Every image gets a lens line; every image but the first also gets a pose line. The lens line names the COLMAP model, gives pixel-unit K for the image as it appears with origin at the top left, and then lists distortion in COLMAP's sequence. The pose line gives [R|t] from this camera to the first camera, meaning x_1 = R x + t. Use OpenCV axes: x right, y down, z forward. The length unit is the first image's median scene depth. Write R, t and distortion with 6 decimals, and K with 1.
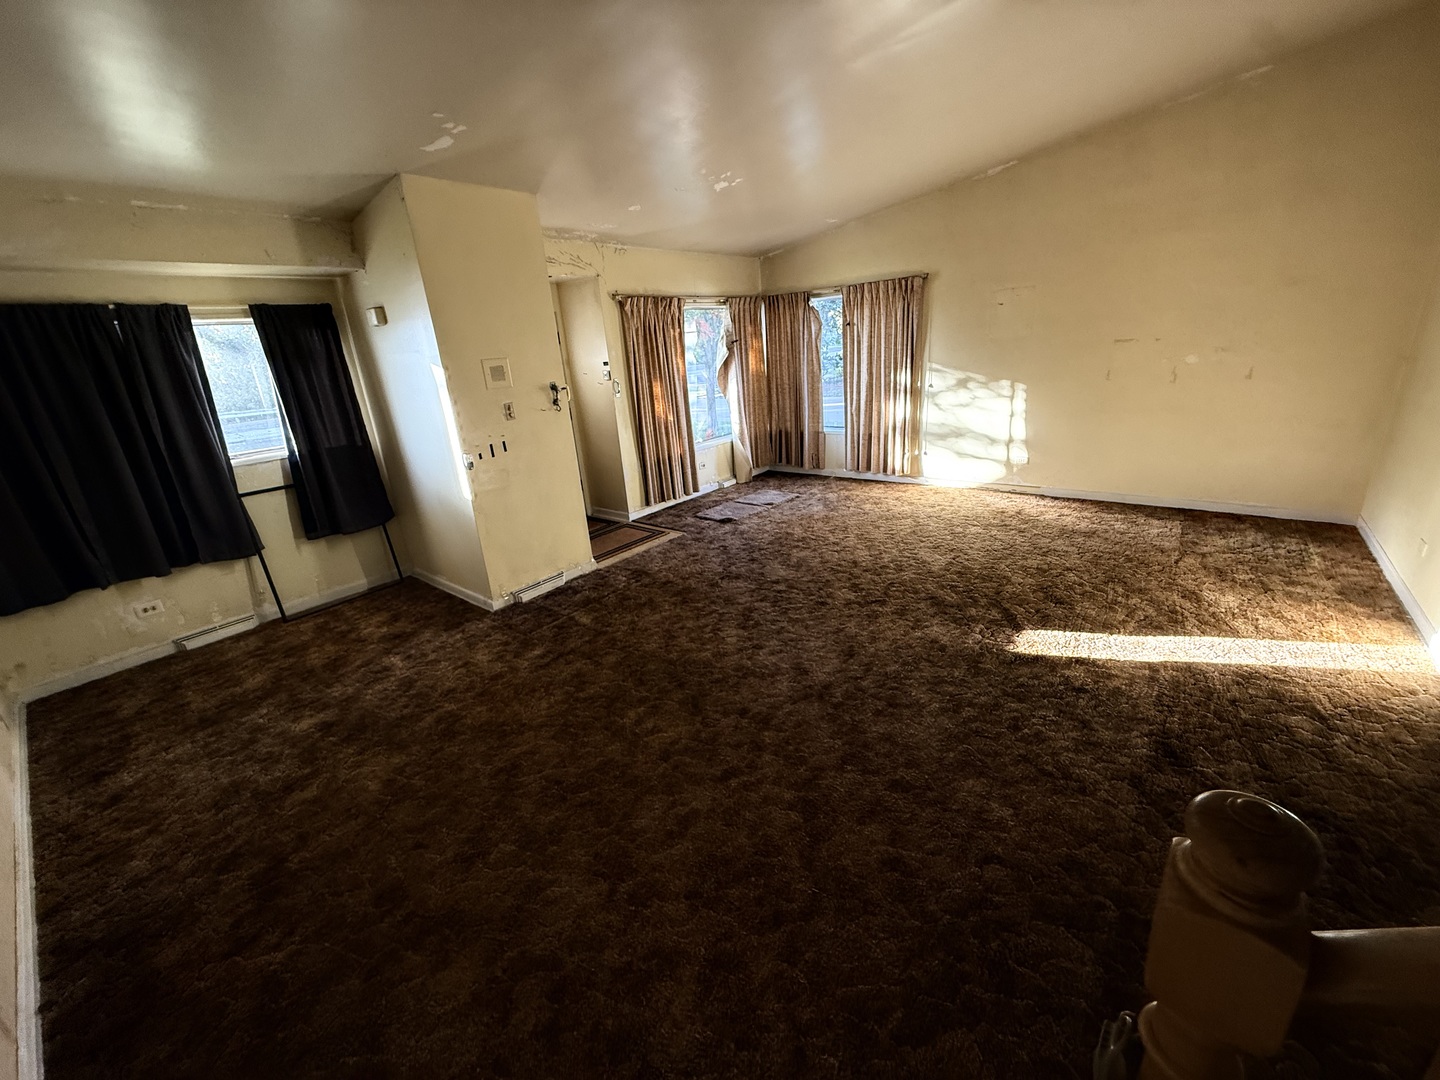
lens RADIAL K [[575.1, 0, 719.2], [0, 575.1, 538.8], [0, 0, 1]] dist [-0.001187, 0.000125]
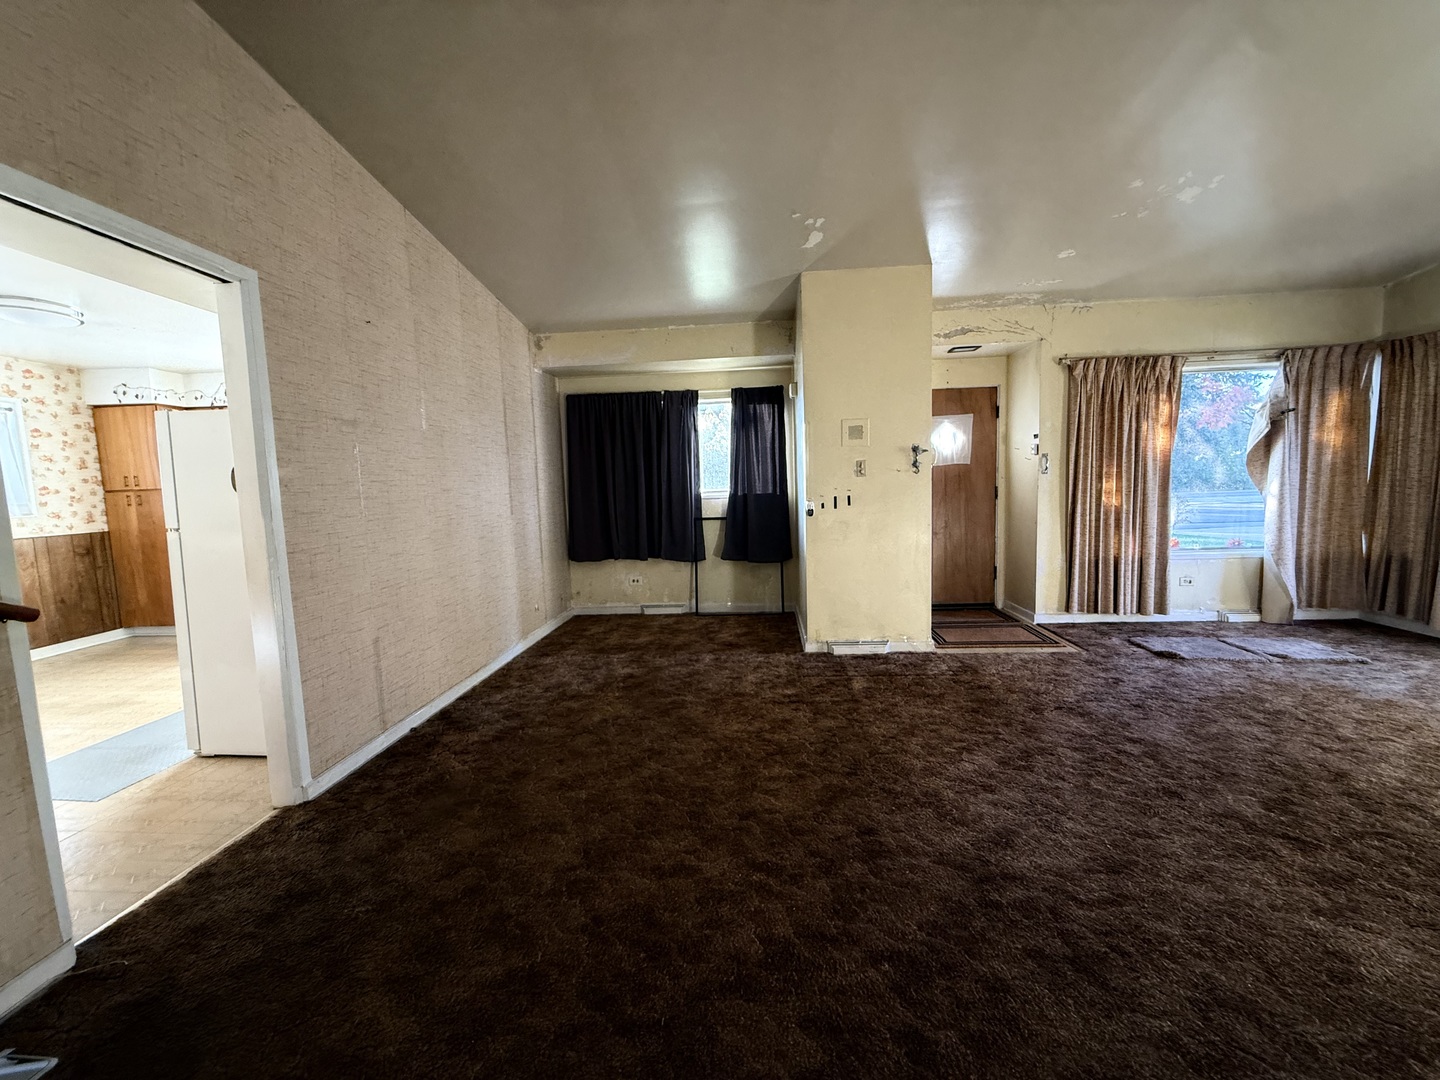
lens RADIAL K [[575.1, 0, 720.7], [0, 575.1, 539.6], [0, 0, 1]] dist [-0.001187, 0.000125]
pose [[0.576348, 0.133089, -0.806294, 0.291088], [-0.273703, 0.961102, -0.037004, 0.008320], [0.770006, 0.242012, 0.590357, 0.188019]]
